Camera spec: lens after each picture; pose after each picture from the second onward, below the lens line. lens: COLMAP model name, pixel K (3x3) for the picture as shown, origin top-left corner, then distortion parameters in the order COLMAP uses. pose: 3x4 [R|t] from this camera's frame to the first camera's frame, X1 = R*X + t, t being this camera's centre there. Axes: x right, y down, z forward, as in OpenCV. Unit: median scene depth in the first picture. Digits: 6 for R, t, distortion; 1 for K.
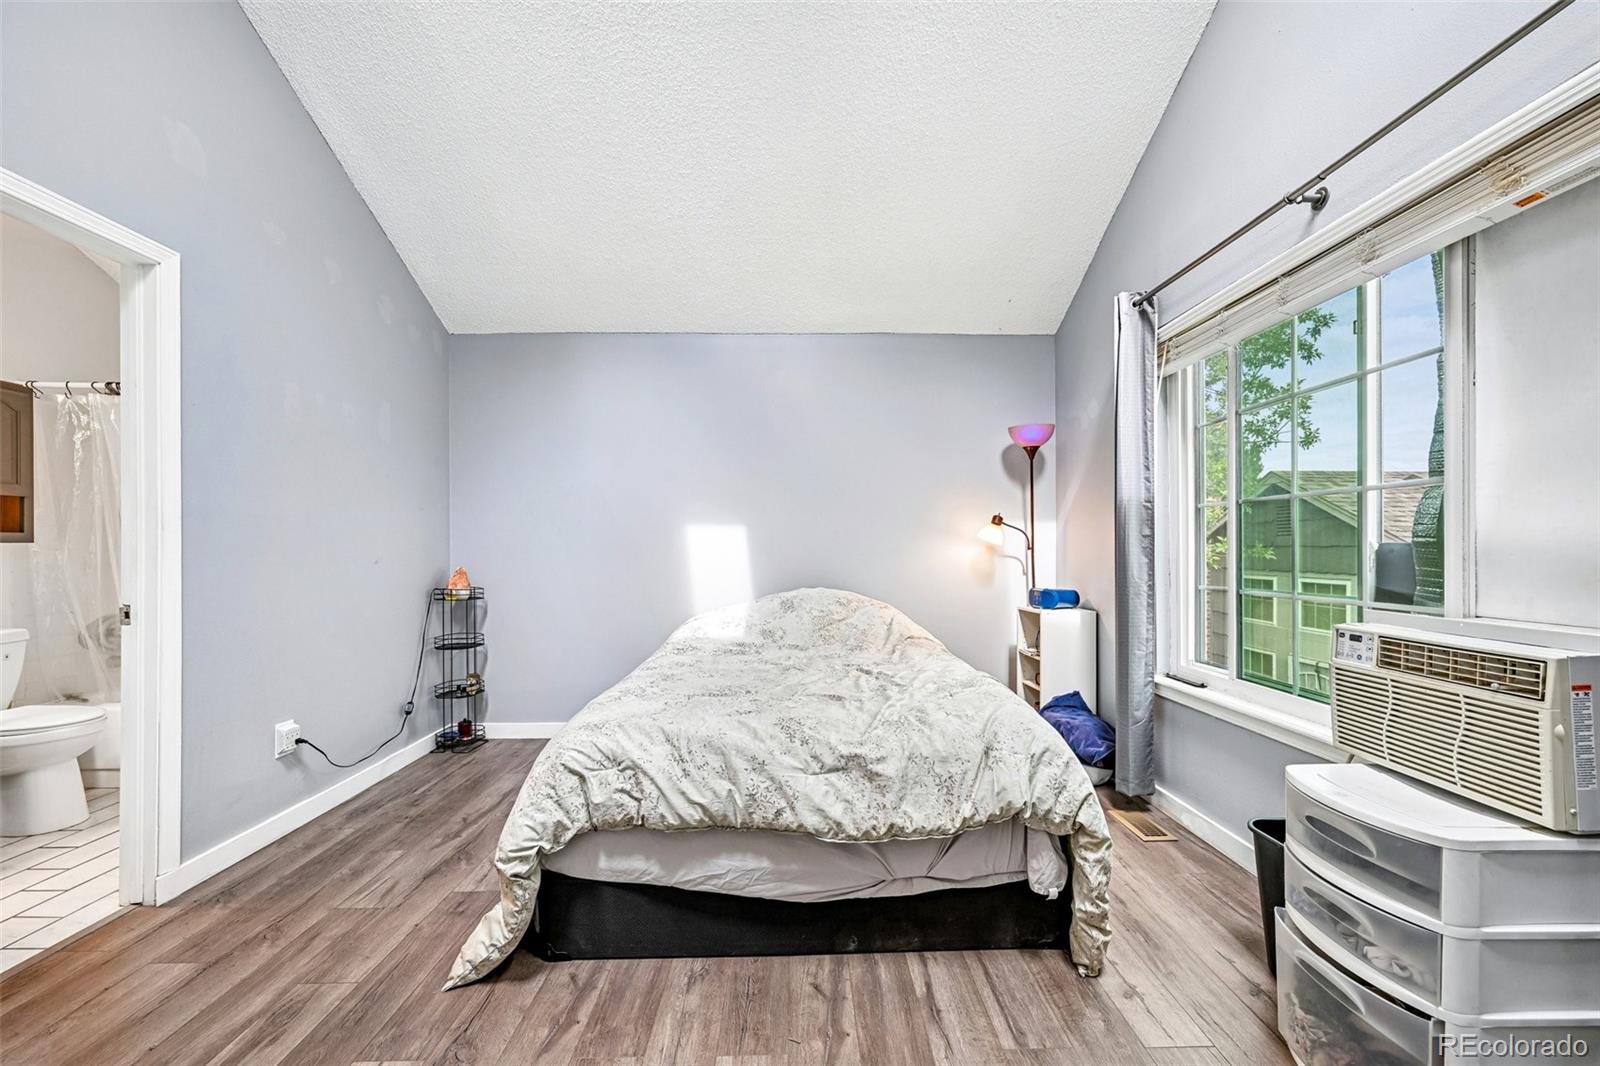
lens RADIAL K [[640.5, 0, 811.6], [0, 640.5, 550.3], [0, 0, 1]] dist [-0.001178, -0.000144]
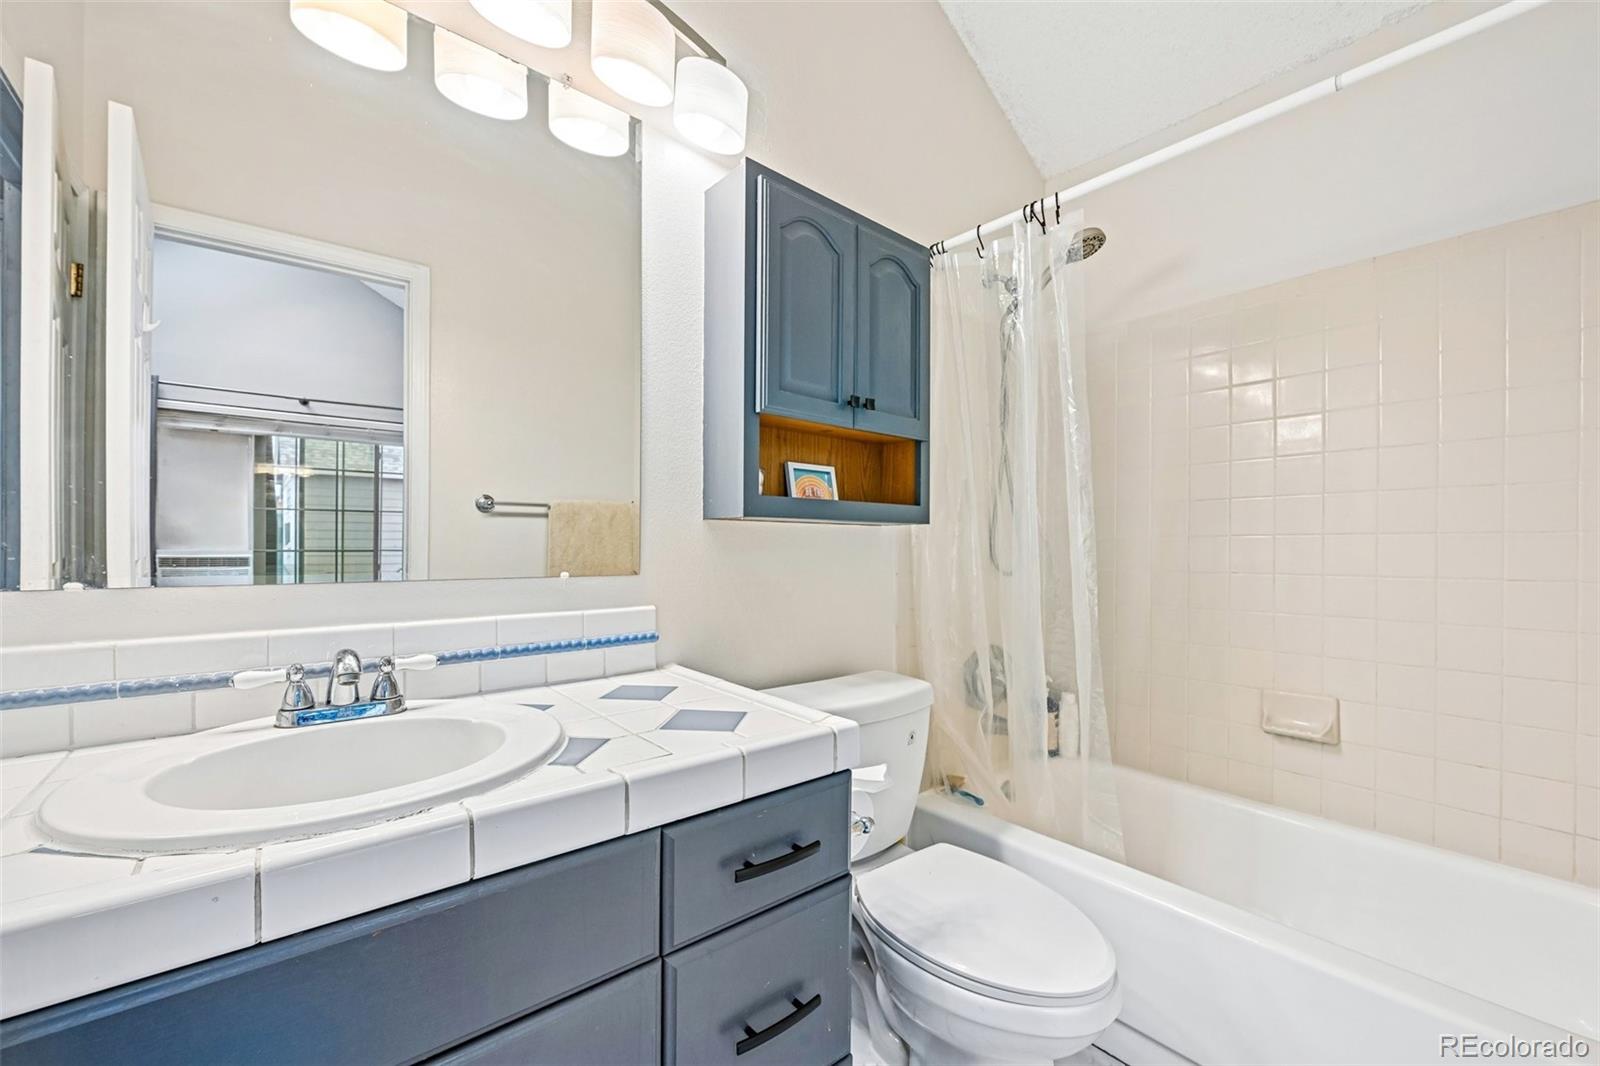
lens RADIAL K [[650.9, 0, 805.8], [0, 650.9, 556.9], [0, 0, 1]] dist [0.008301, -0.000176]
pose [[0.625239, 0.023957, -0.780065, -1.424113], [-0.010841, 0.999699, 0.022012, 0.009376], [0.780358, -0.005306, 0.625311, 0.949857]]
